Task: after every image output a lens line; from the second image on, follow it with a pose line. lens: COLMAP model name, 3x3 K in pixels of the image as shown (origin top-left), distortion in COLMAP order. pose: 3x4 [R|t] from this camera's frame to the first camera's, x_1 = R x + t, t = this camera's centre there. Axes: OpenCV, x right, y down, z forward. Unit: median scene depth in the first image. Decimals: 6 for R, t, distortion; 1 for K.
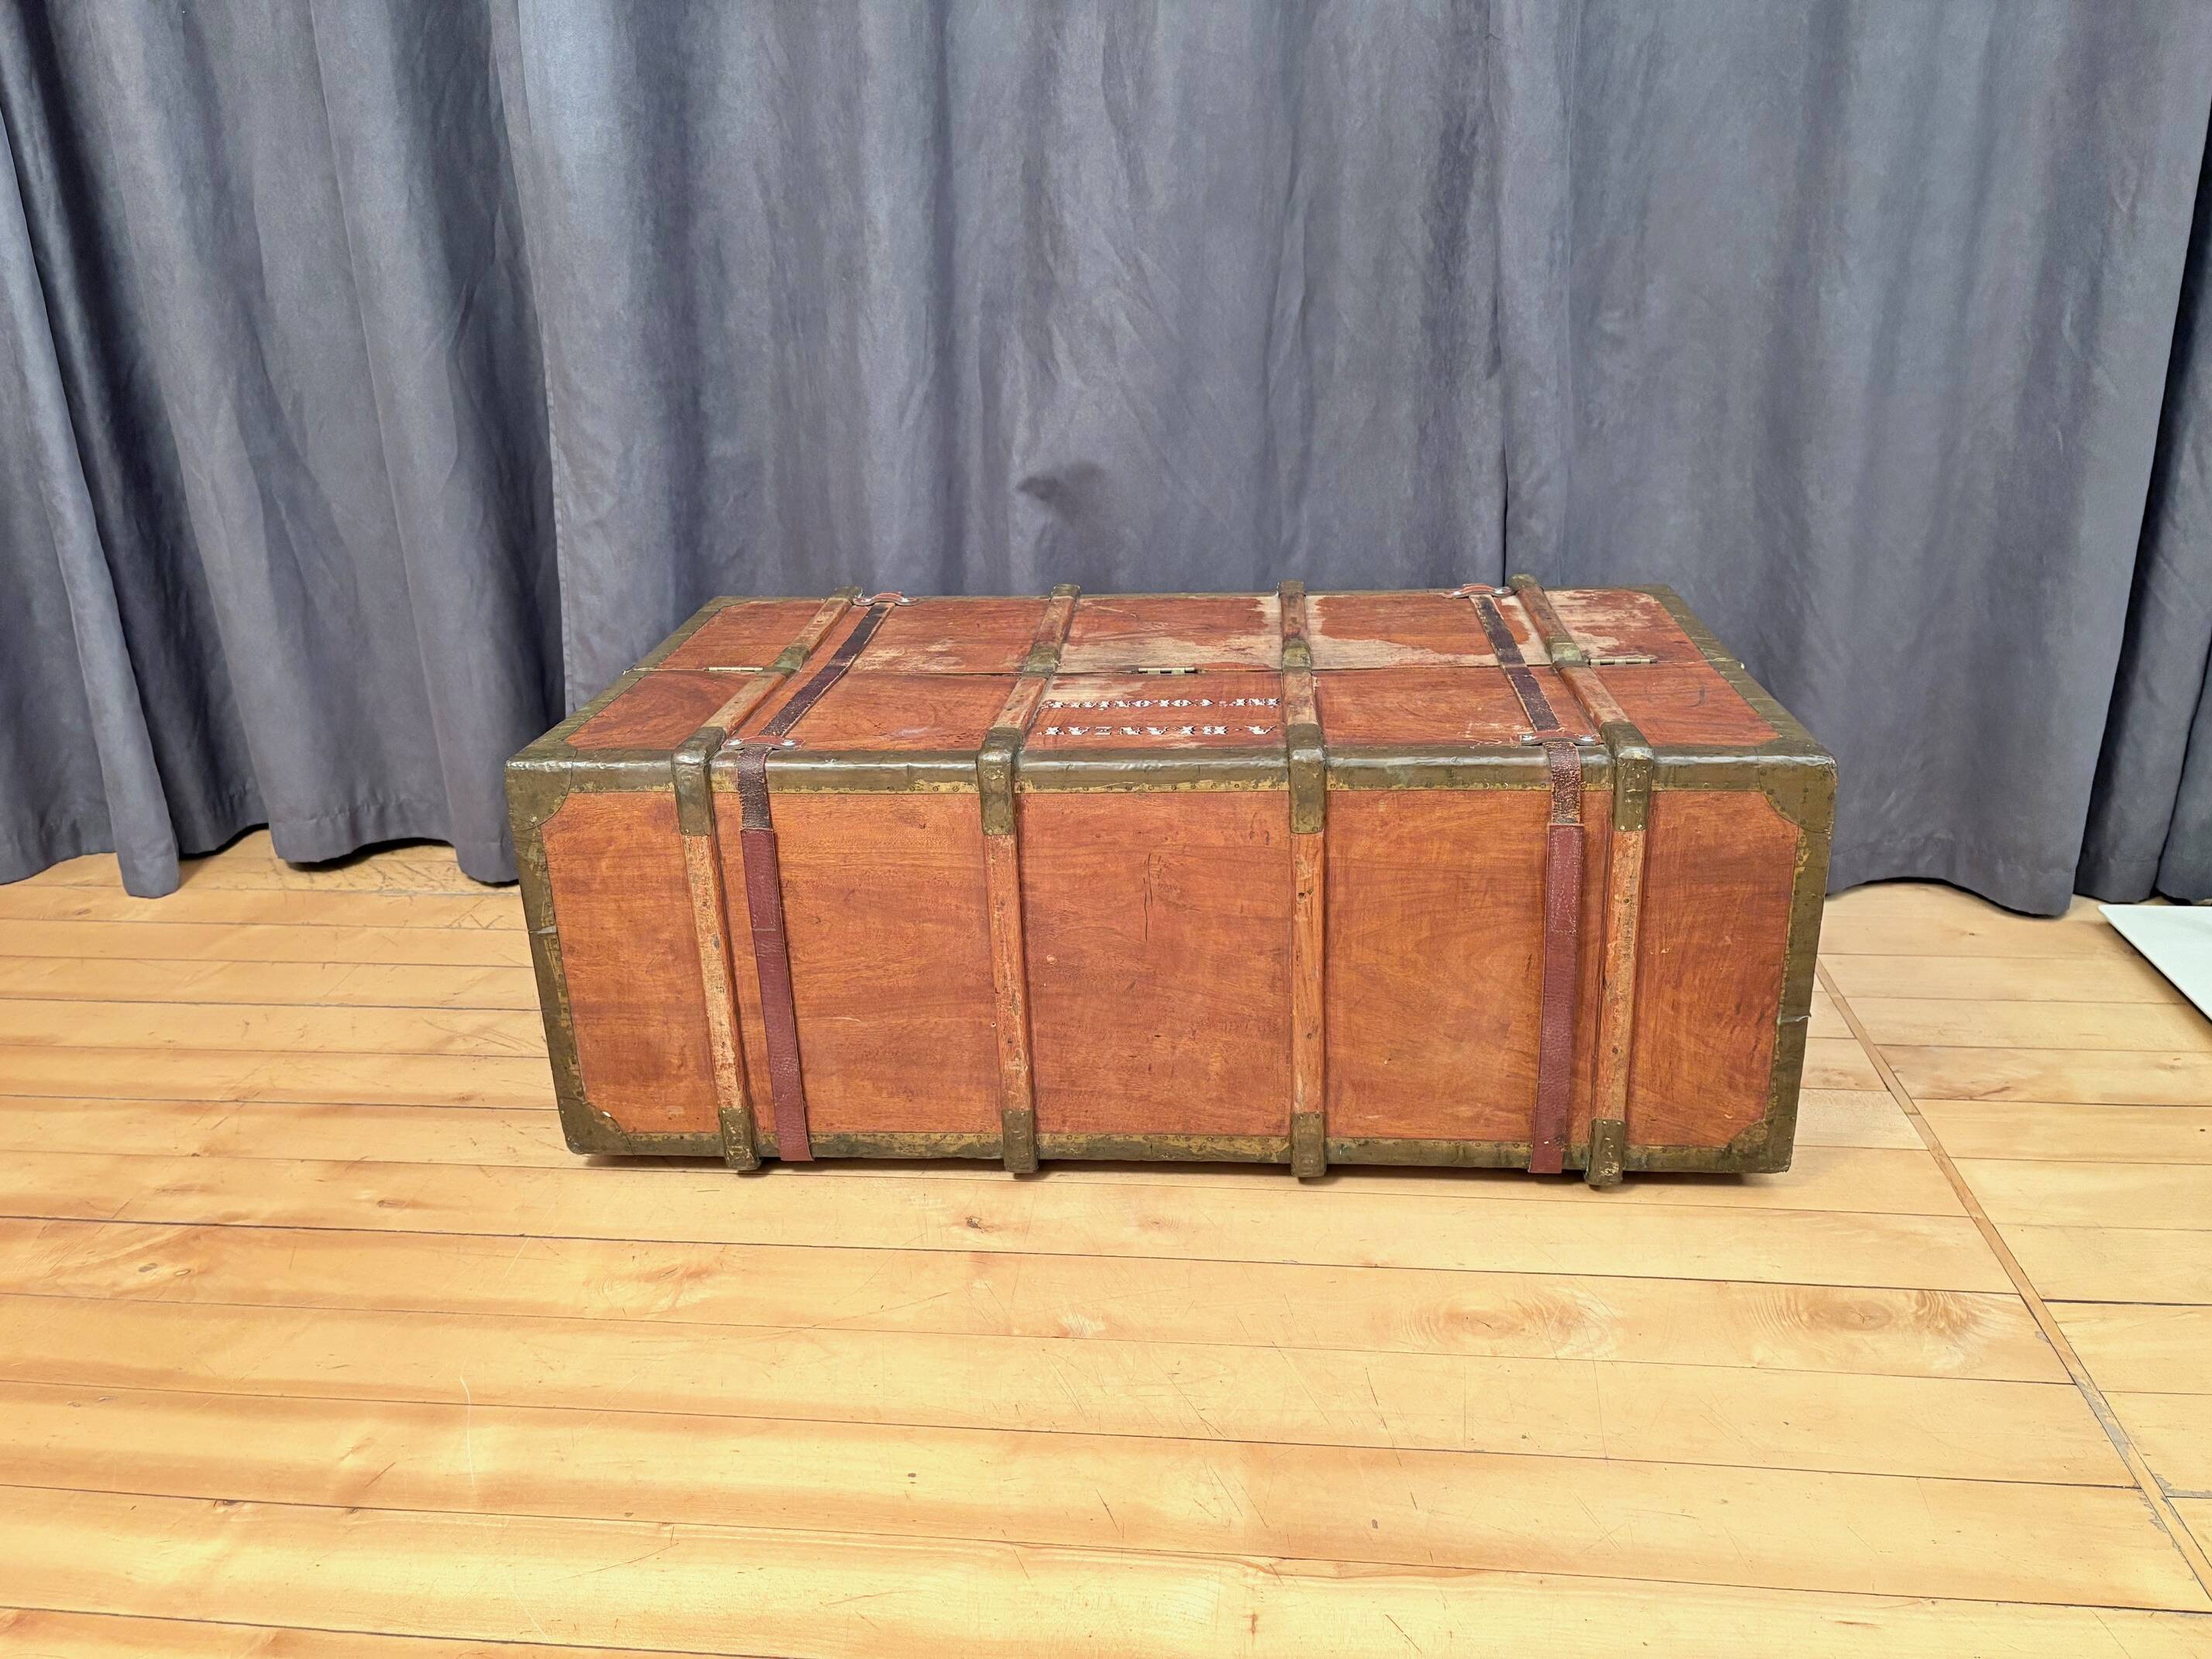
lens RADIAL K [[1669.2, 0, 1111.4], [0, 1669.2, 841.1], [0, 0, 1]] dist [0.018198, -0.007165]
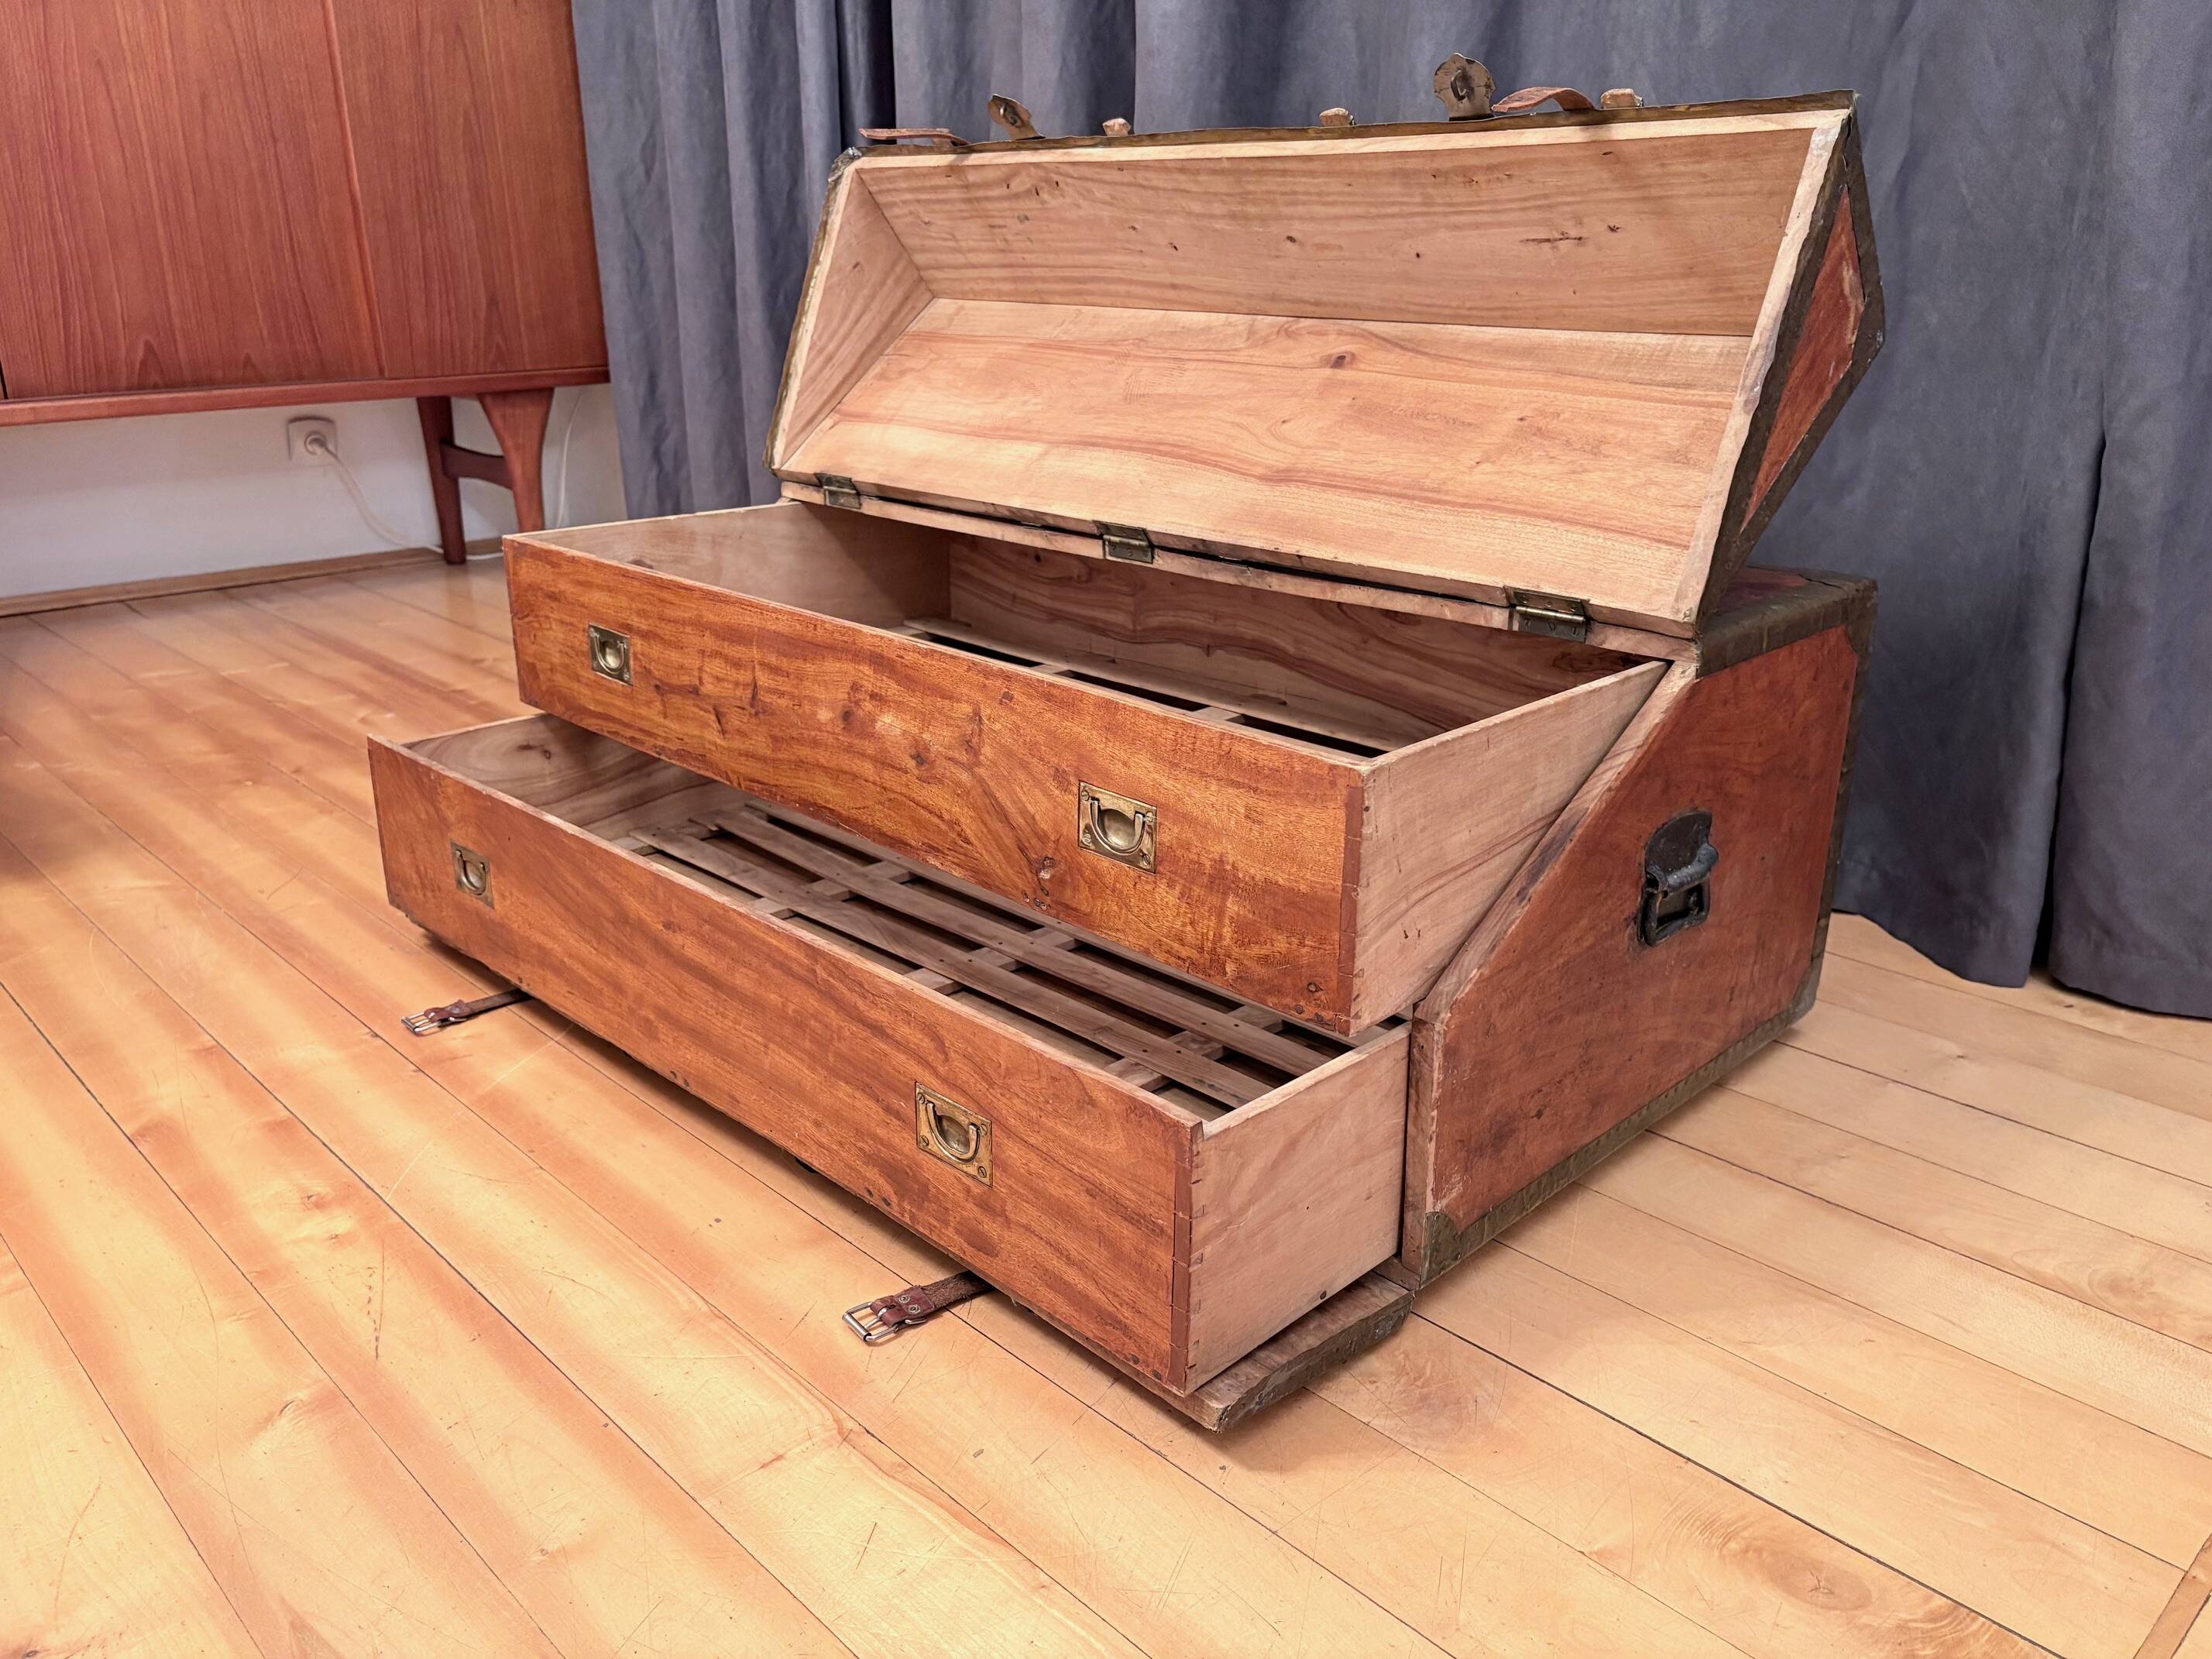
lens RADIAL K [[1693.5, 0, 1106.0], [0, 1693.5, 829.5], [0, 0, 1]] dist [0.002539, 0.001400]
pose [[0.765727, 0.239675, -0.596840, 0.382570], [-0.242605, 0.967057, 0.077090, 0.005722], [0.595655, 0.085767, 0.798648, 0.179662]]
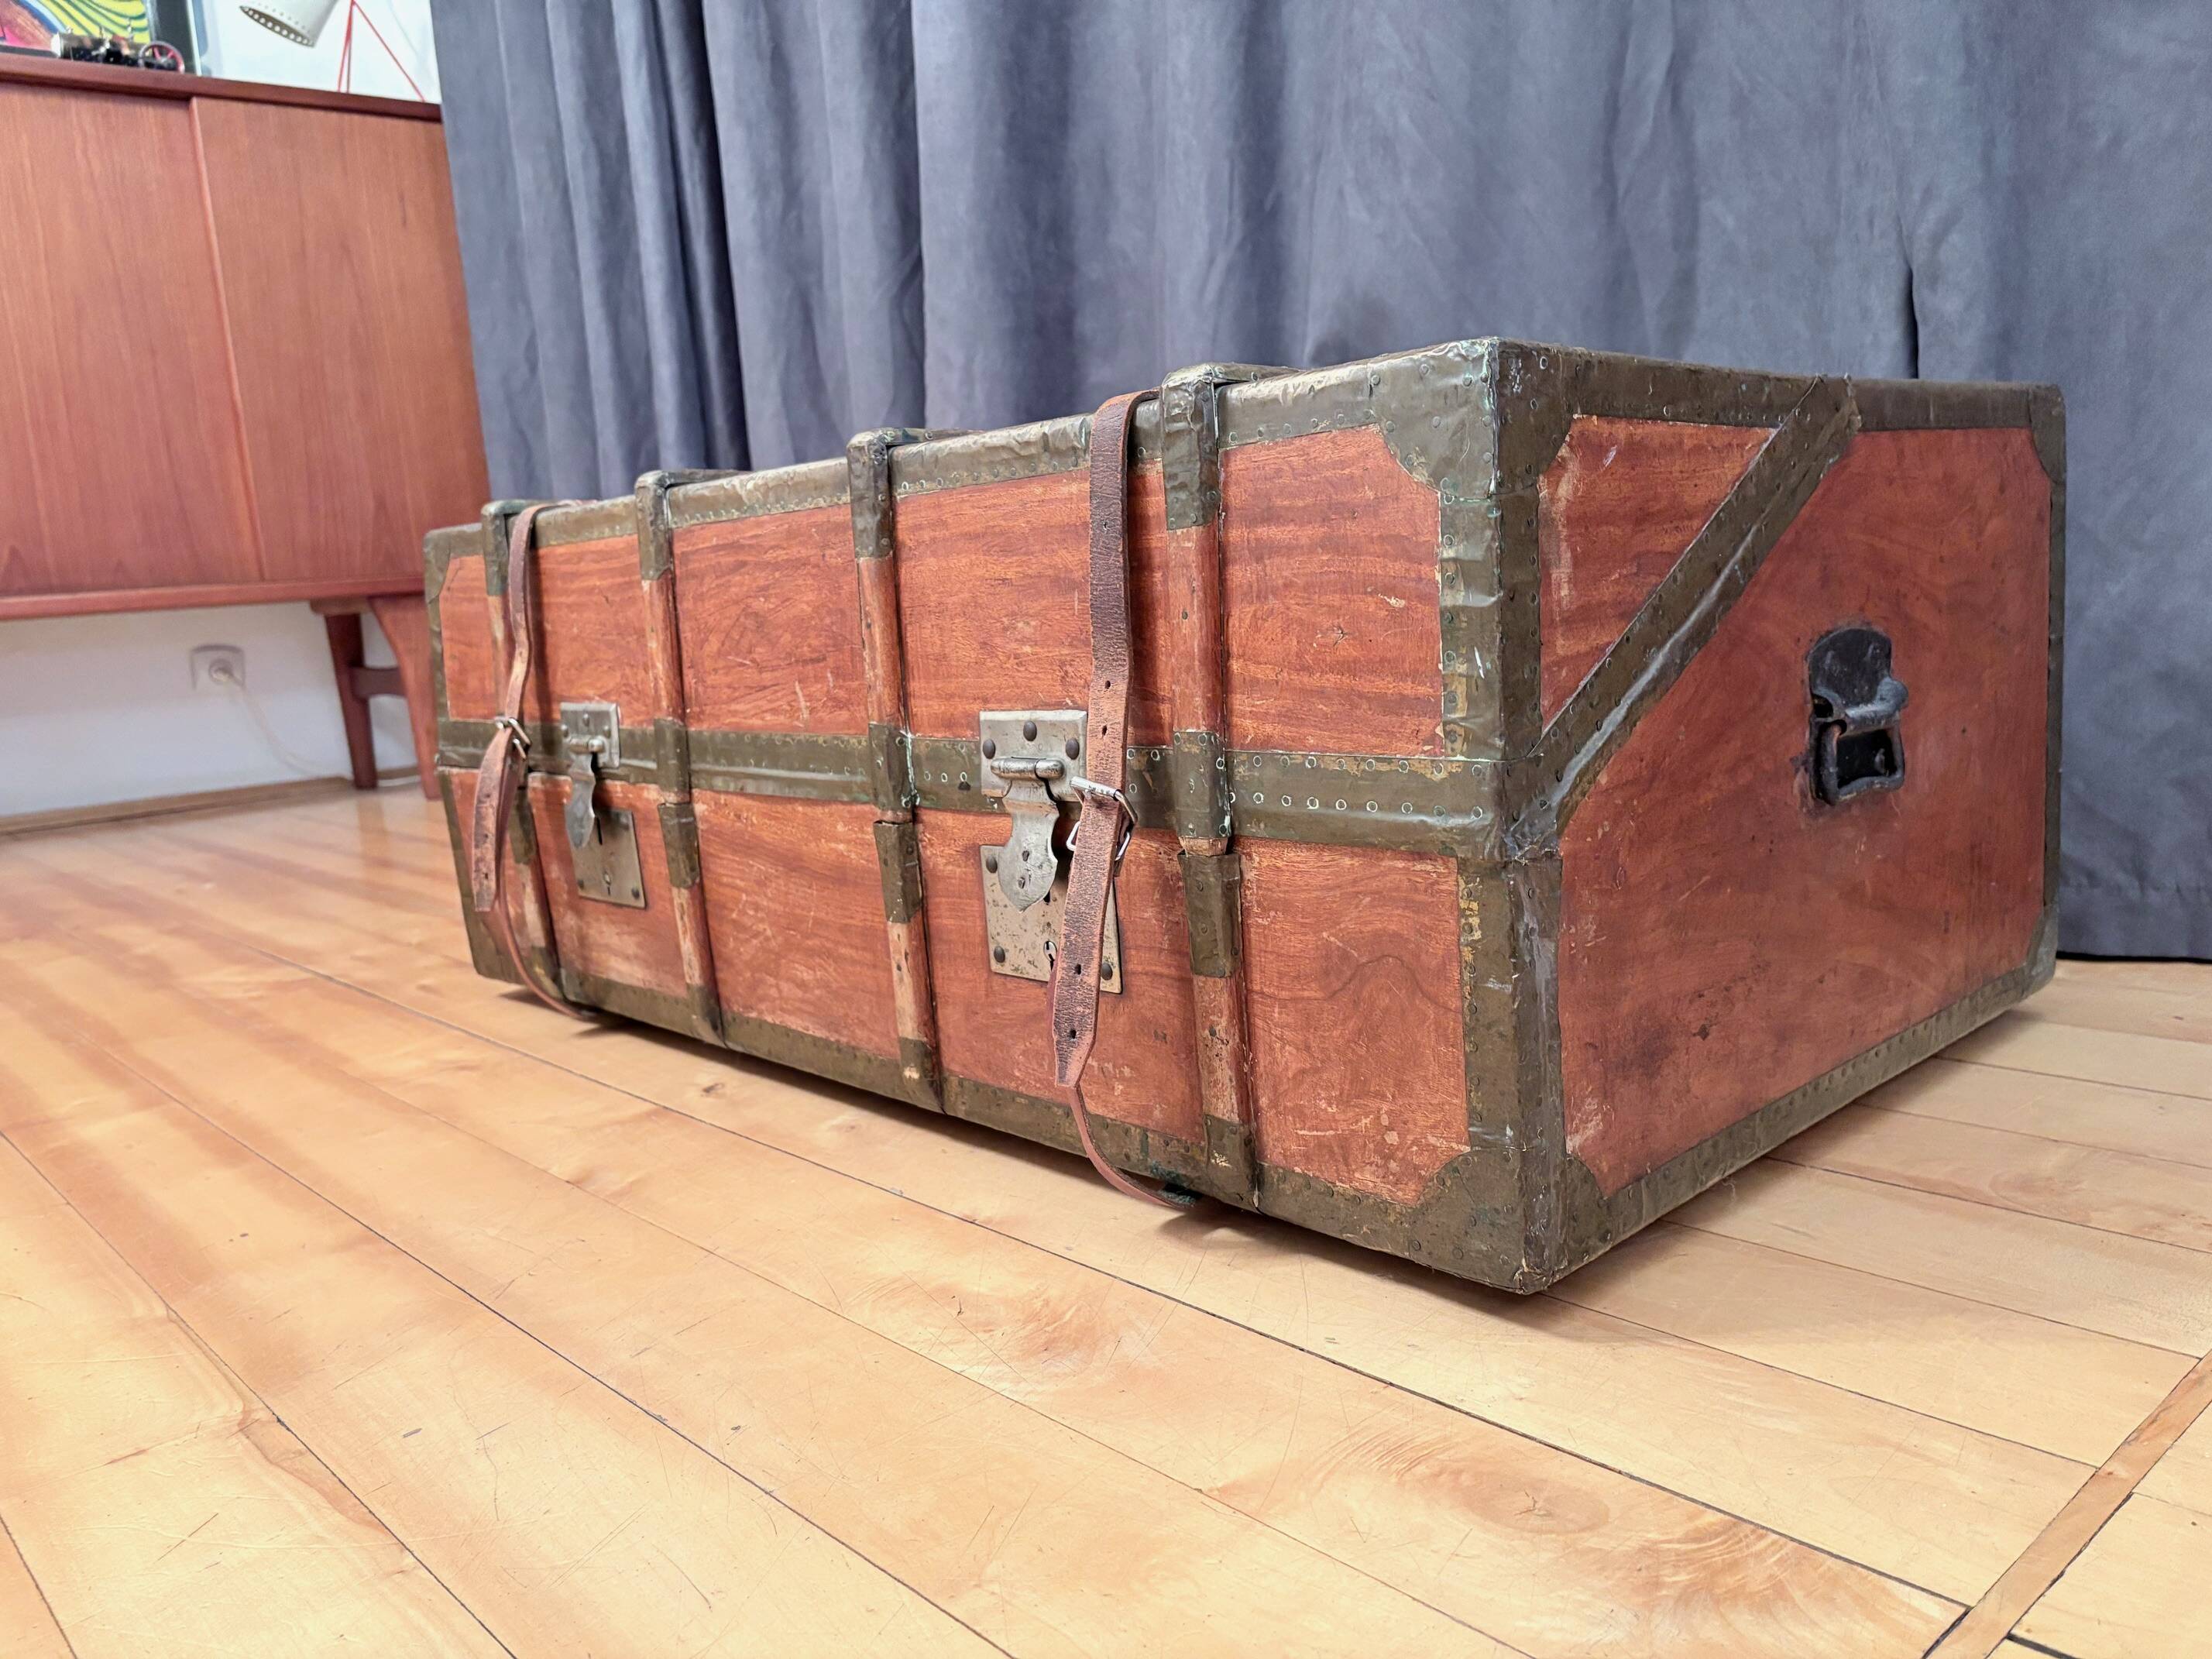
lens RADIAL K [[1675.8, 0, 1113.9], [0, 1675.8, 836.1], [0, 0, 1]] dist [0.013844, -0.010744]
pose [[0.753688, 0.077255, -0.652675, 0.438384], [-0.184191, 0.978100, -0.096924, 0.117200], [0.630894, 0.193267, 0.751412, 0.378514]]
